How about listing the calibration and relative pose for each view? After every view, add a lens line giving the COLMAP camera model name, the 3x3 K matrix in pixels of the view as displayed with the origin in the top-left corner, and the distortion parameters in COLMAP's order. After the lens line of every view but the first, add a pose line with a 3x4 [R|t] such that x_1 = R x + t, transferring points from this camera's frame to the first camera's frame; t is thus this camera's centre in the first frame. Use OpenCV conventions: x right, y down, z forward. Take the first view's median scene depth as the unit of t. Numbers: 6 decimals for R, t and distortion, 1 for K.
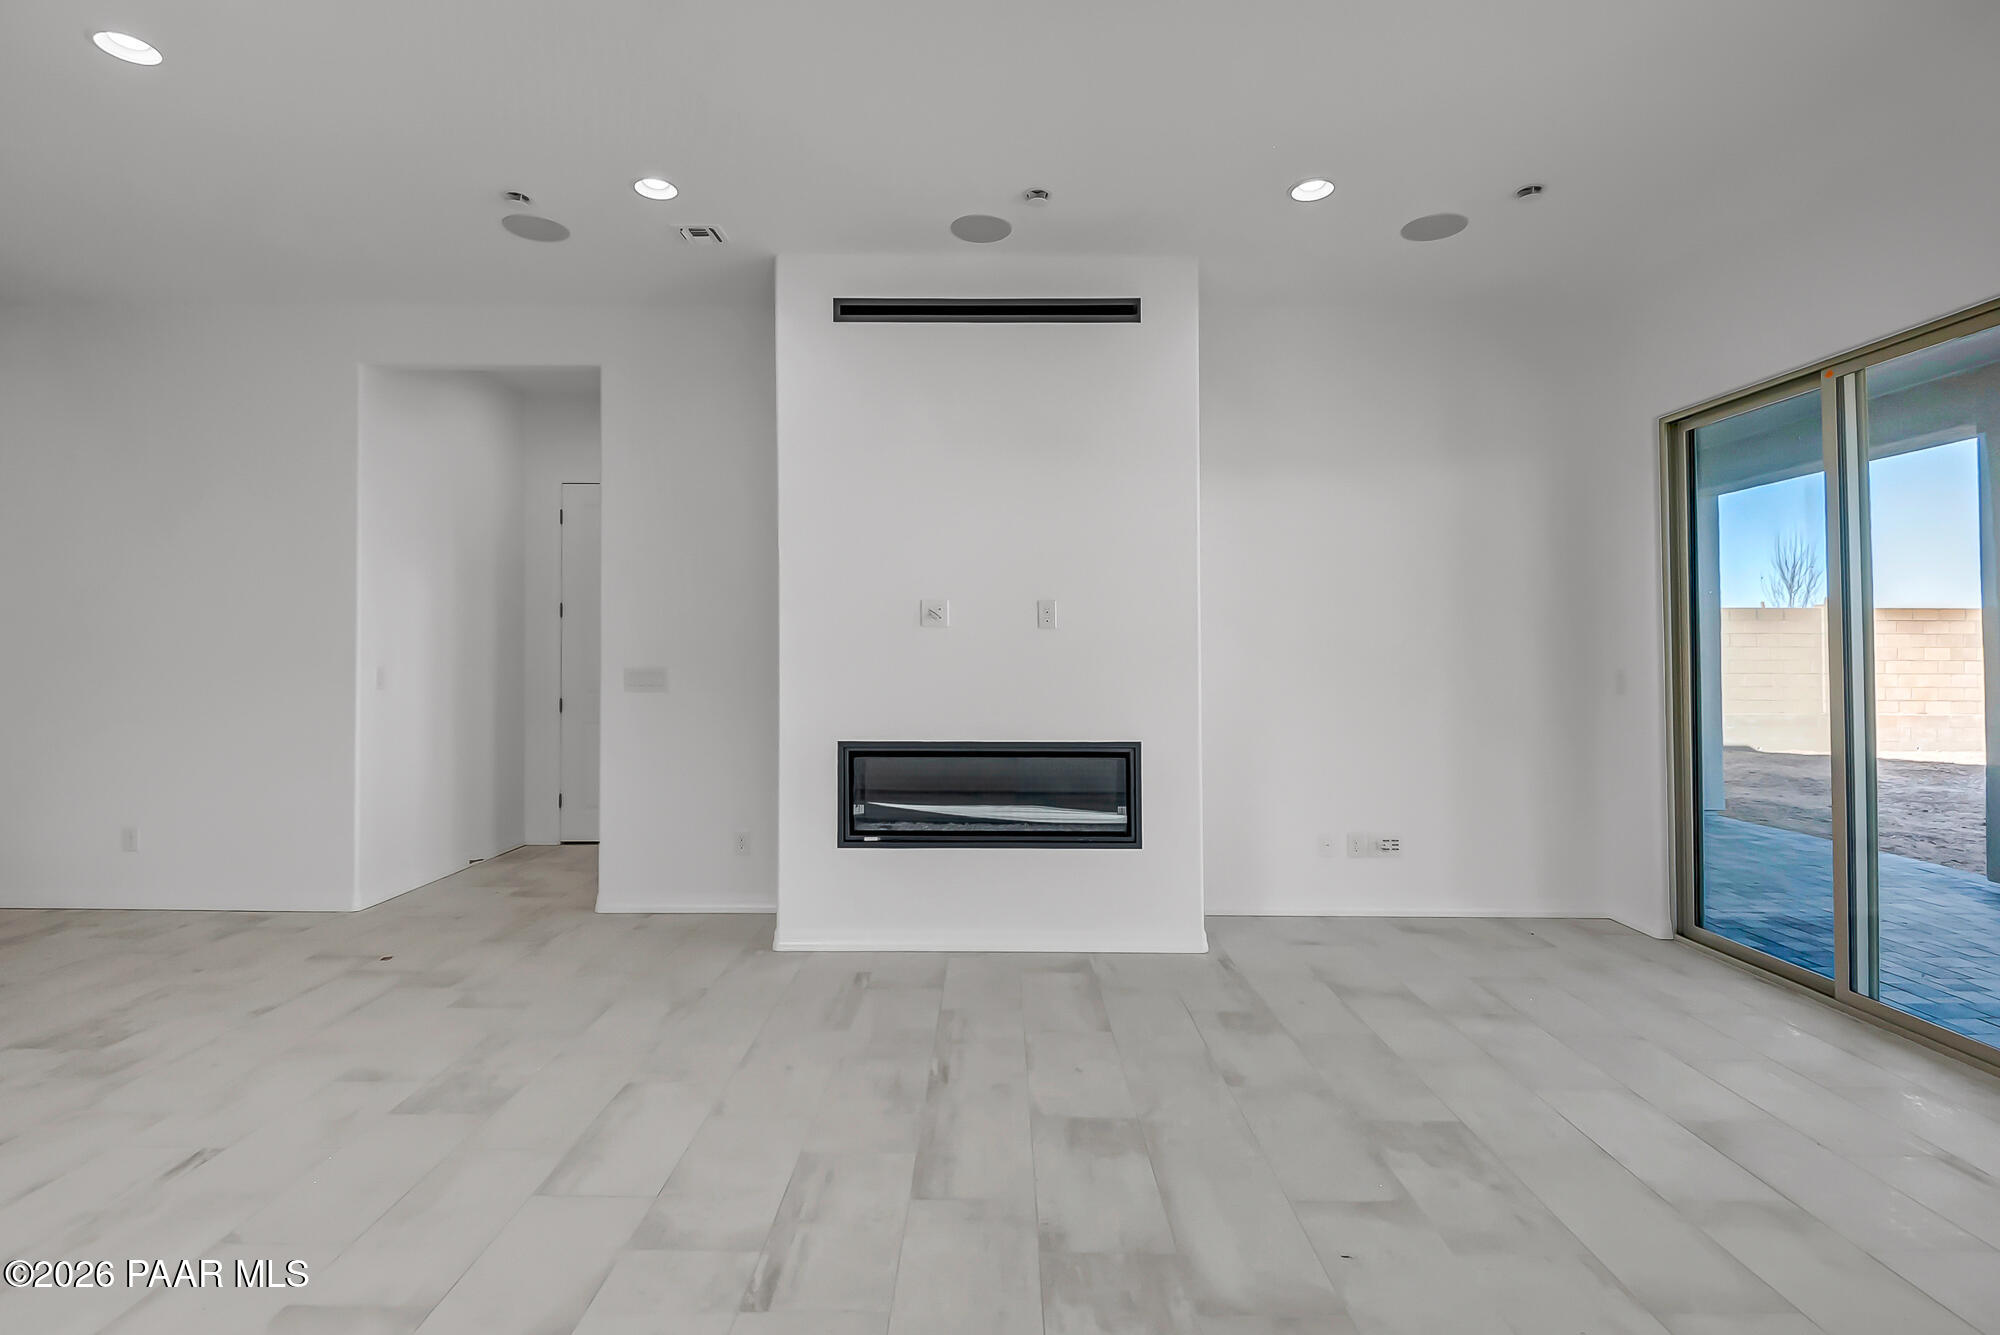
lens RADIAL K [[930.4, 0, 997.1], [0, 930.4, 659.2], [0, 0, 1]] dist [-0.005766, -0.001450]
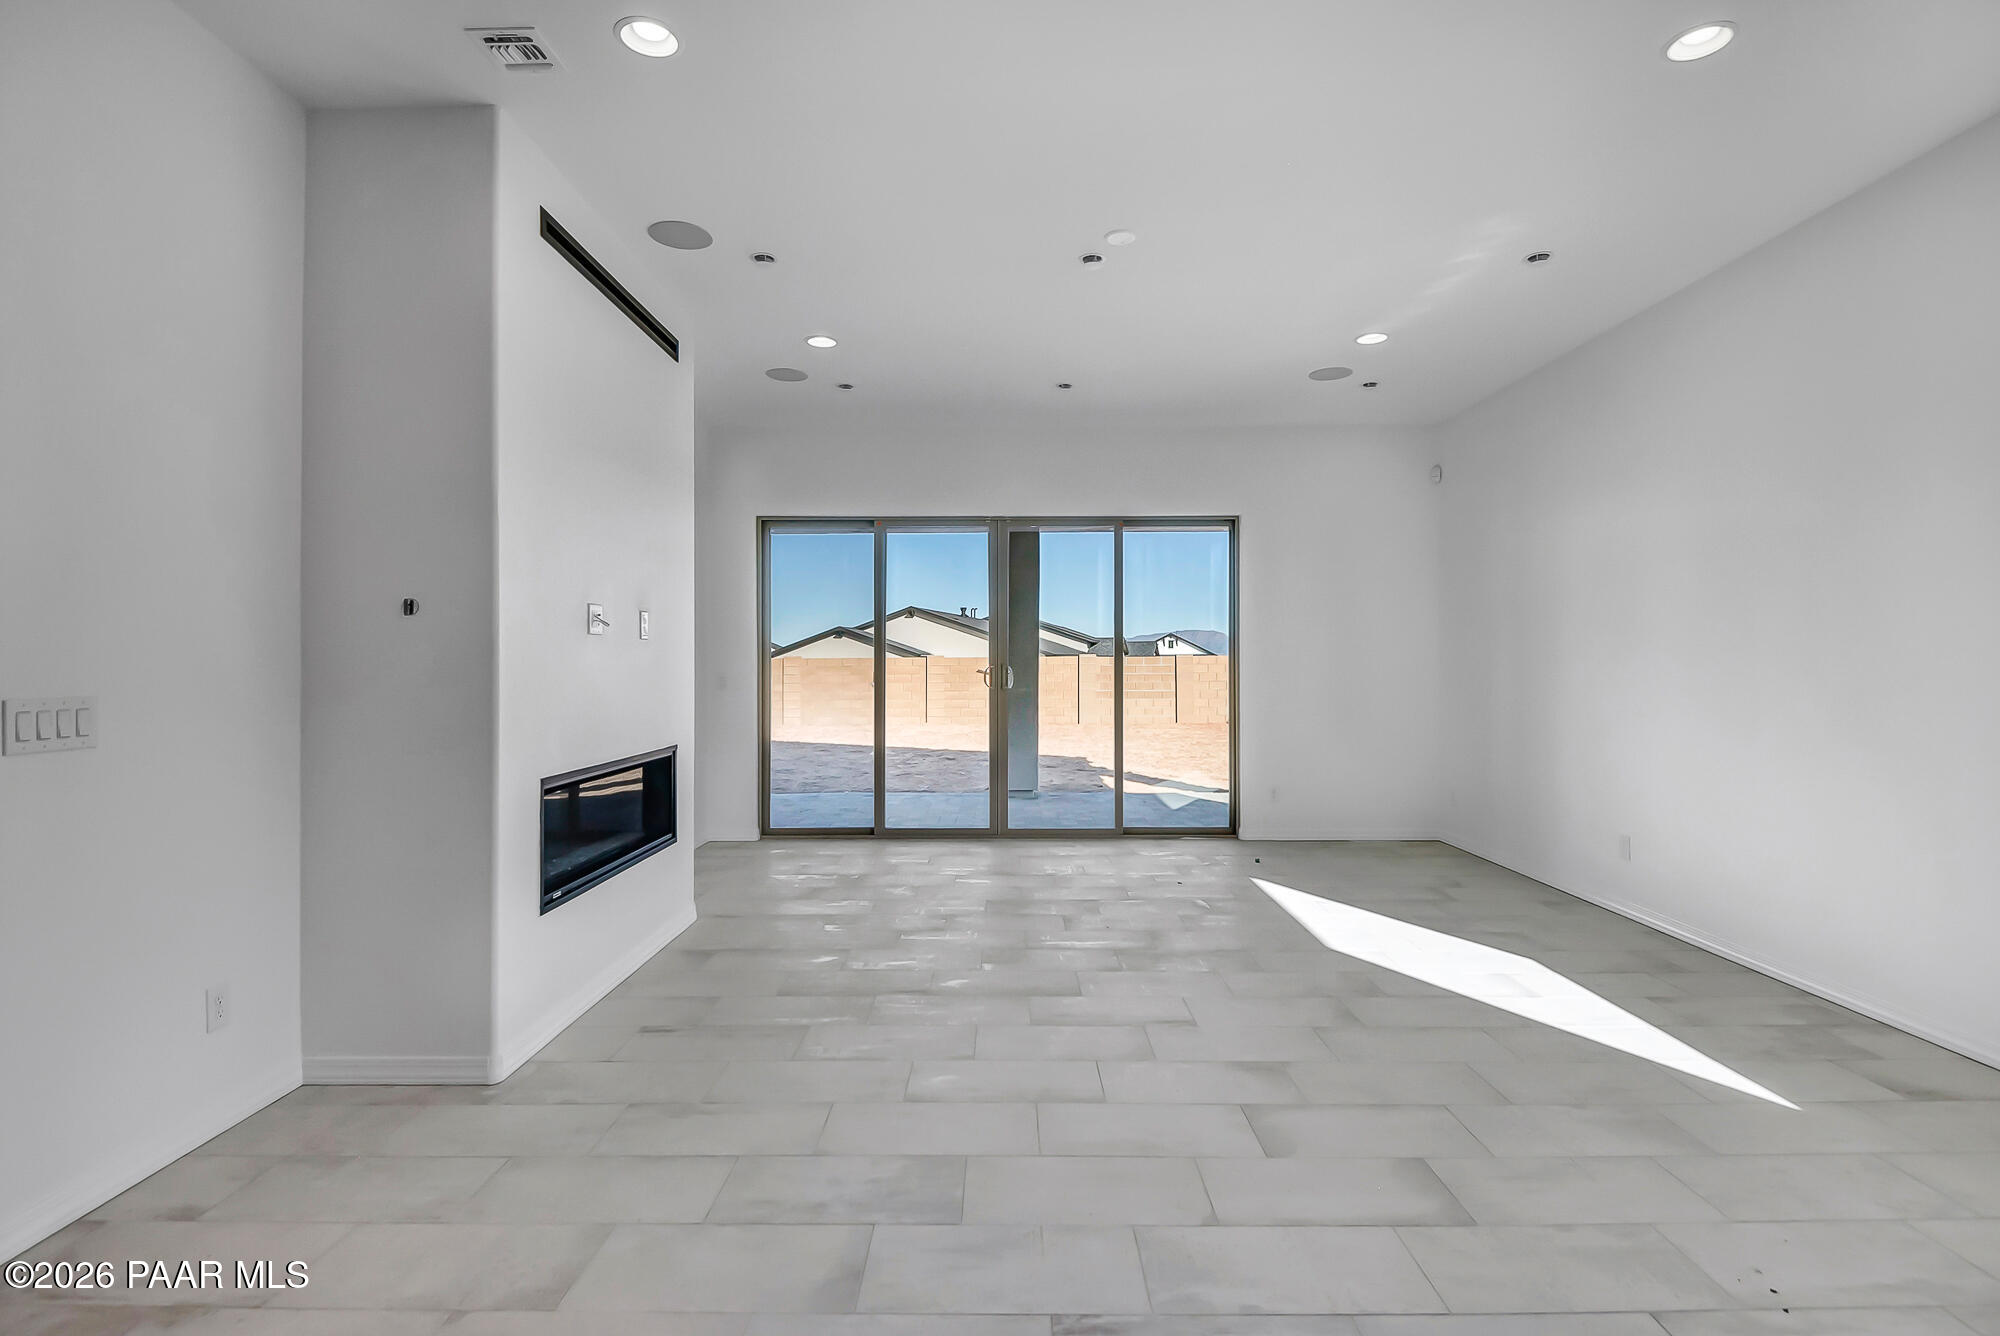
lens RADIAL K [[930.4, 0, 994.4], [0, 930.4, 653.1], [0, 0, 1]] dist [-0.005766, -0.001450]
pose [[0.018992, 0.014982, 0.999707, -1.102008], [0.008269, 0.999851, -0.015141, 0.002435], [-0.999785, 0.008554, 0.018865, 0.711762]]
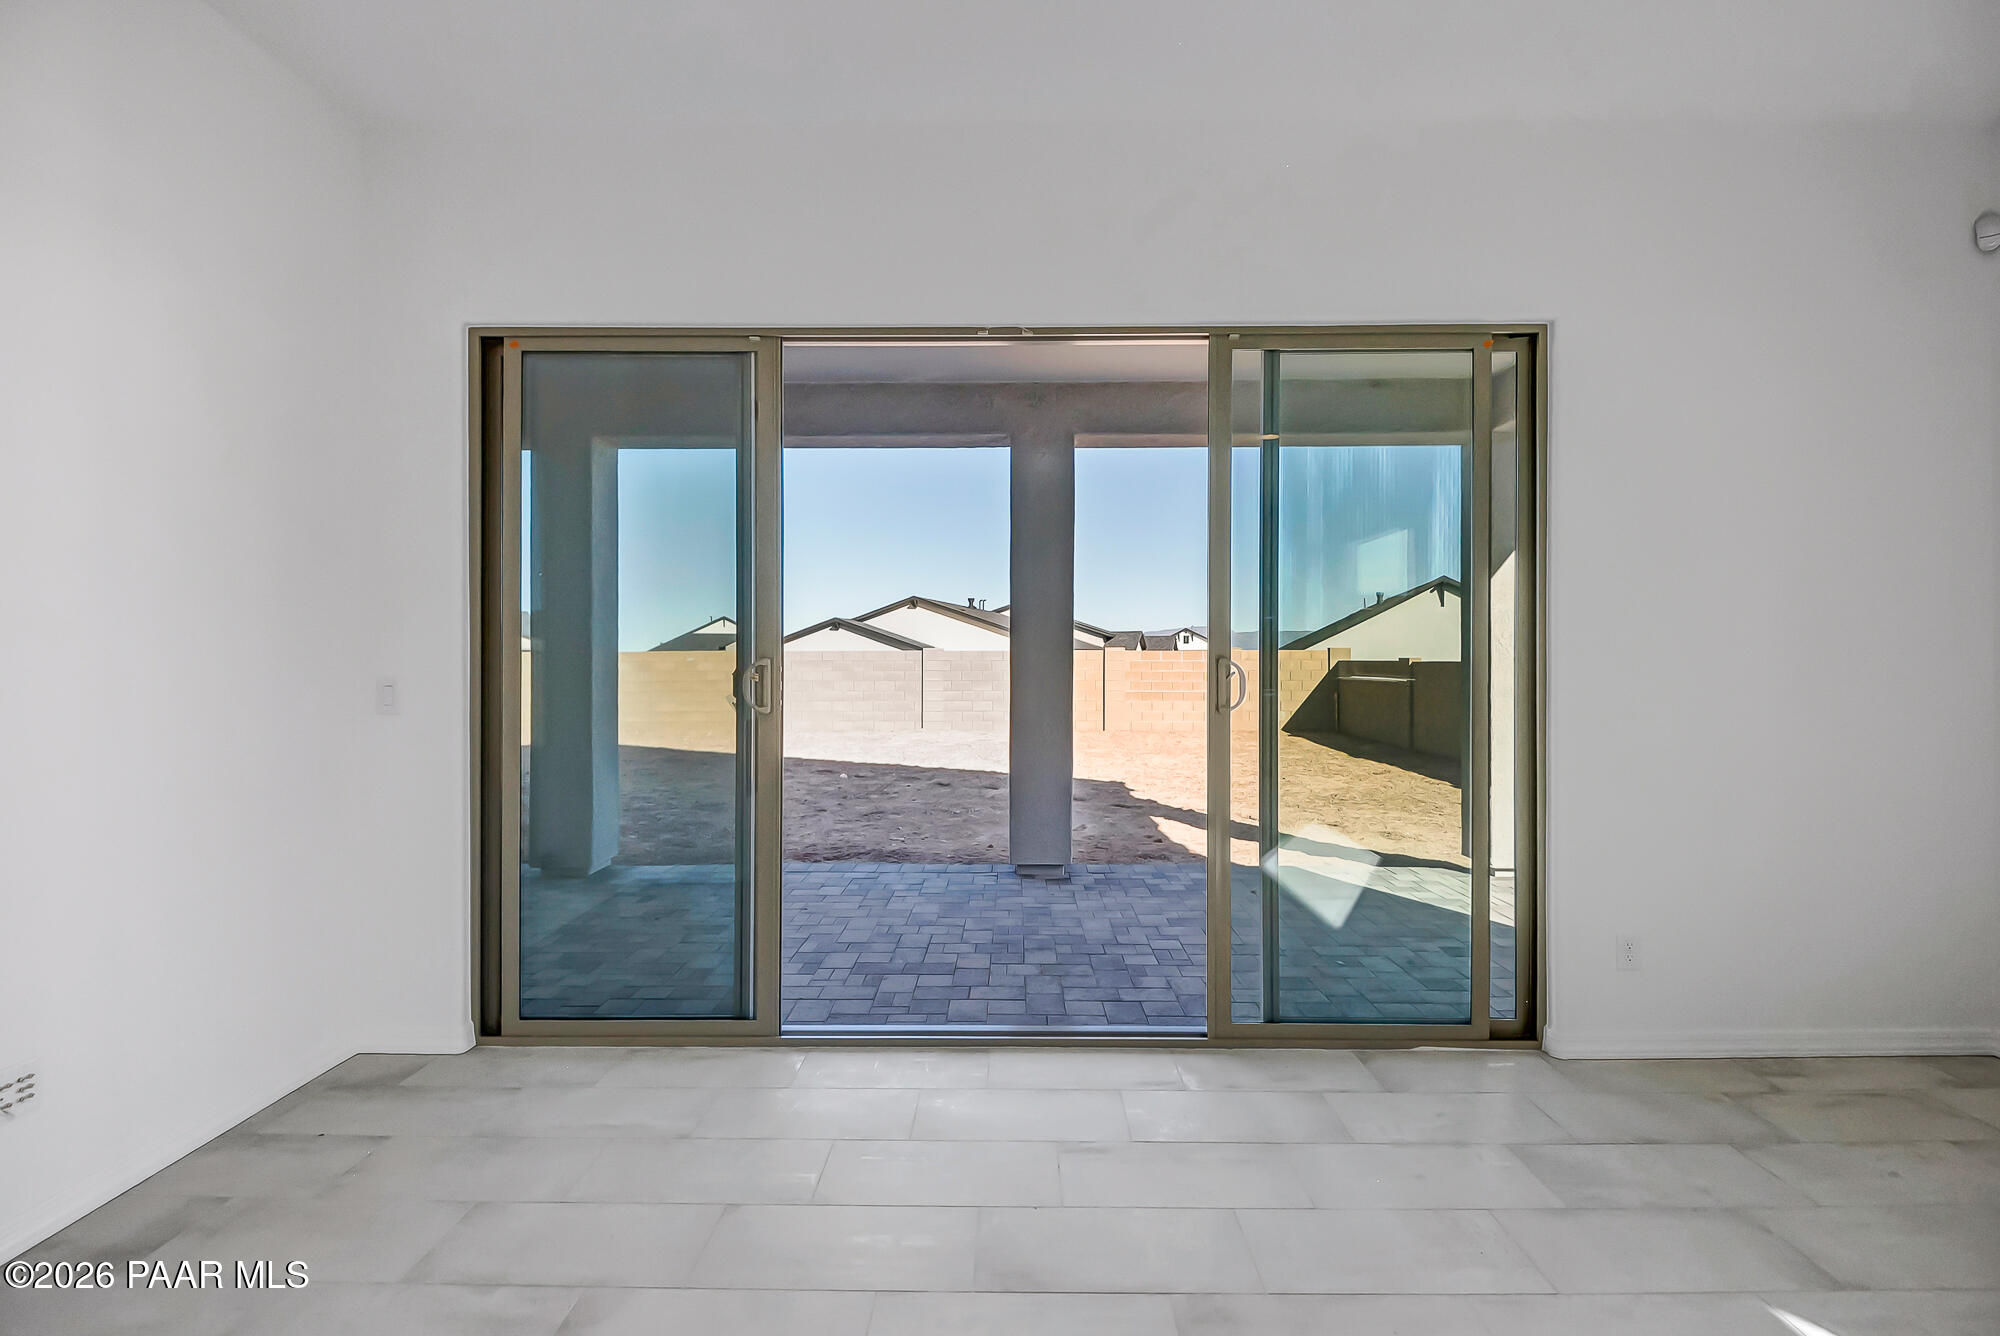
lens RADIAL K [[930.4, 0, 1011.1], [0, 930.4, 657.7], [0, 0, 1]] dist [-0.005766, -0.001450]
pose [[0.012905, 0.005359, 0.999902, 0.001648], [0.006221, 0.999966, -0.005440, 0.003767], [-0.999897, 0.006290, 0.012872, 0.723896]]
